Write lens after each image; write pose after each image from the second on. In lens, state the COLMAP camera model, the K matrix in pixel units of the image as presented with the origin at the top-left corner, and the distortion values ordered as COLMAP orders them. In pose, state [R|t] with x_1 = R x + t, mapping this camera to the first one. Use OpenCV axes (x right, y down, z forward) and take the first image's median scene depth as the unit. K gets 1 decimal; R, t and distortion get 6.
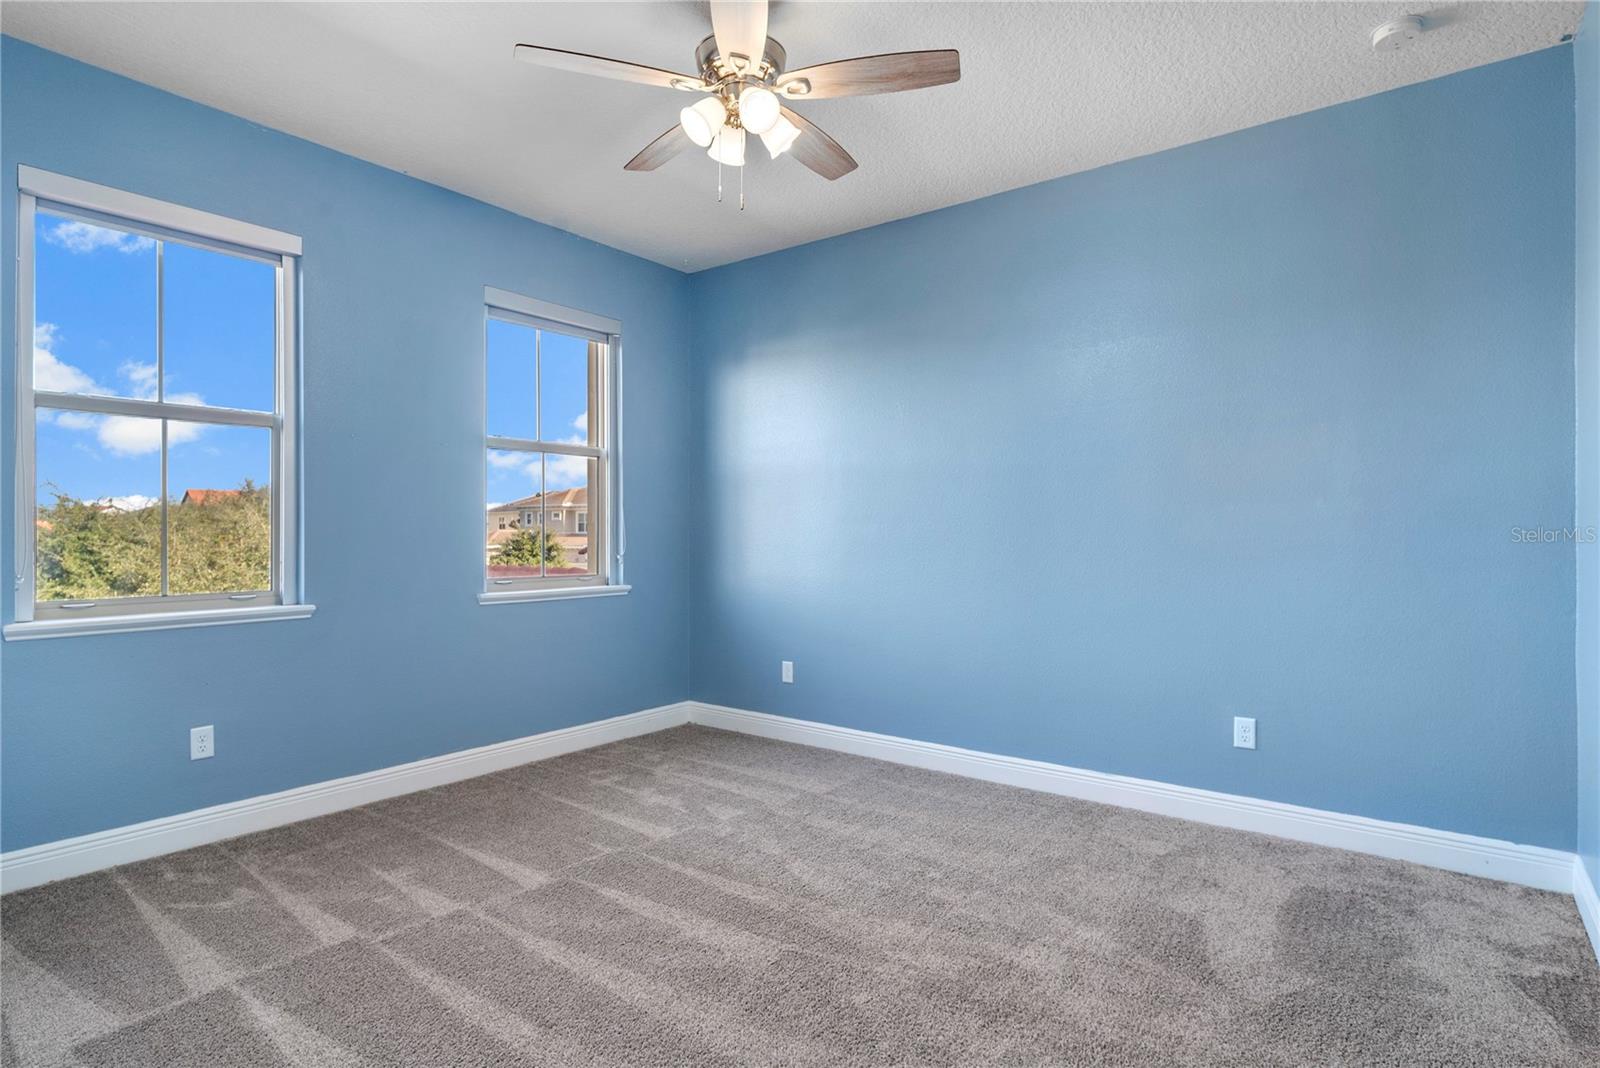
lens RADIAL K [[833.3, 0, 800.0], [0, 833.3, 534.0], [0, 0, 1]] dist [0.001154, 0.000524]
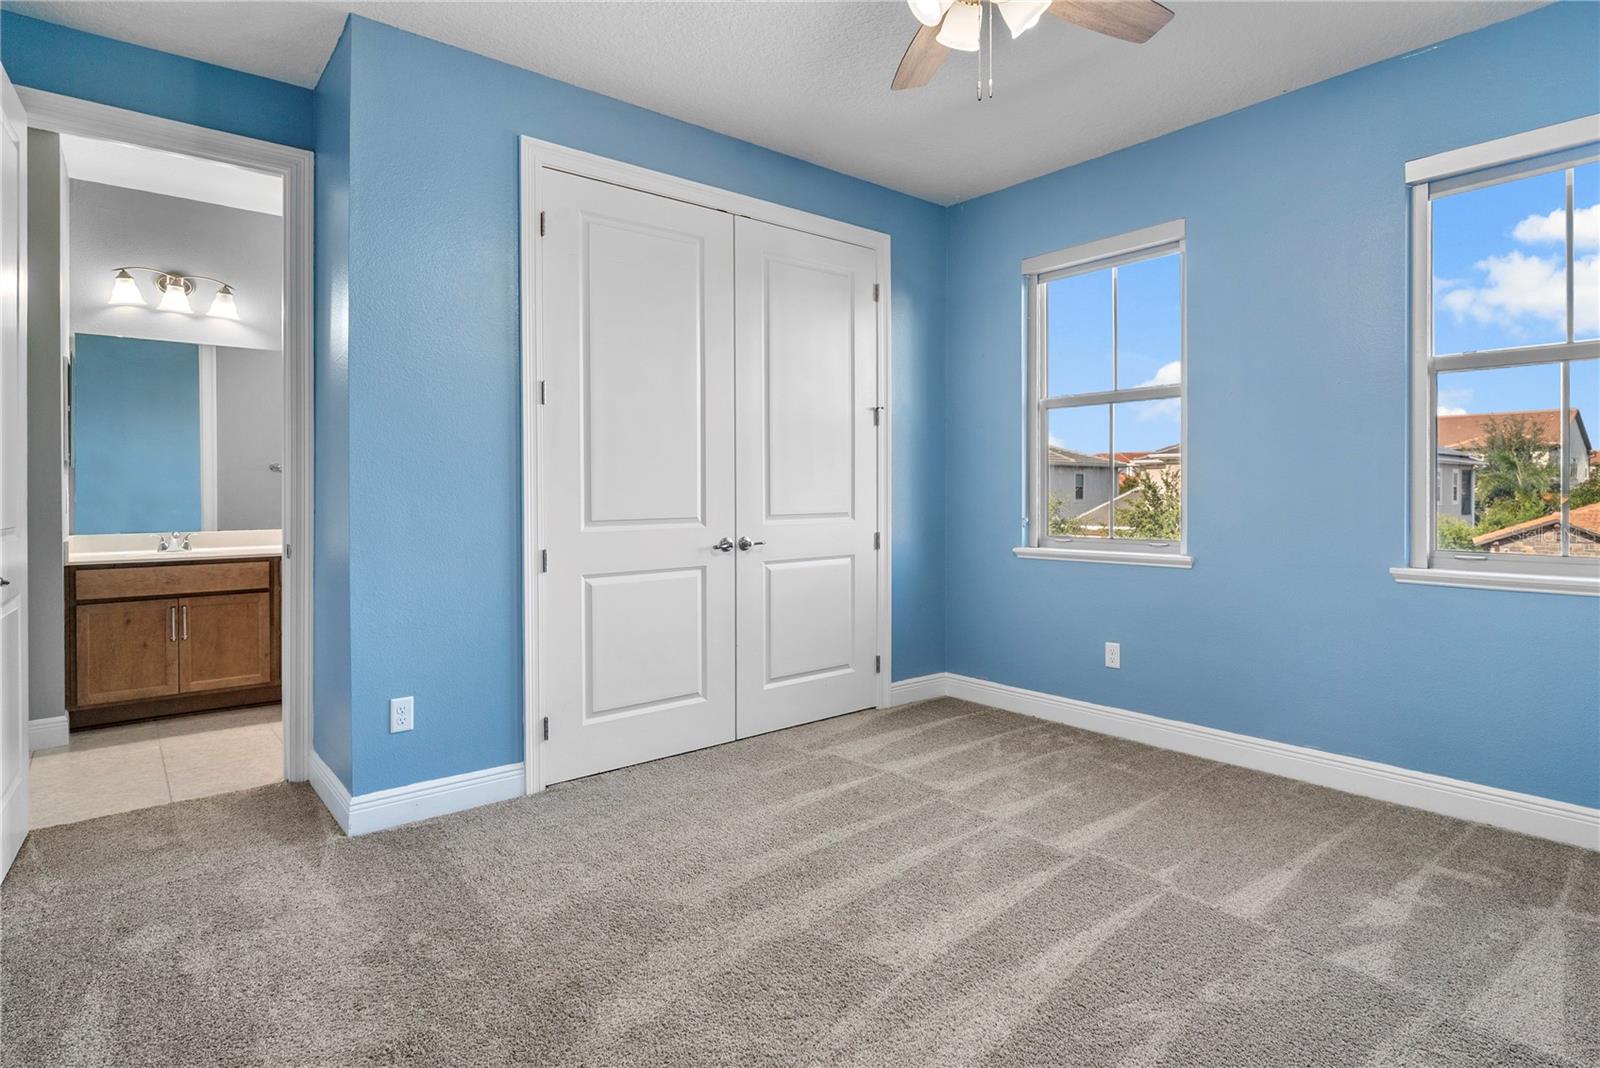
lens RADIAL K [[841.0, 0, 798.8], [0, 841.0, 502.6], [0, 0, 1]] dist [-0.002695, -0.000751]
pose [[-0.218711, 0.012845, -0.975705, 0.708211], [0.003833, 0.999917, 0.012305, -0.000593], [0.975782, -0.001048, -0.218742, 0.904212]]
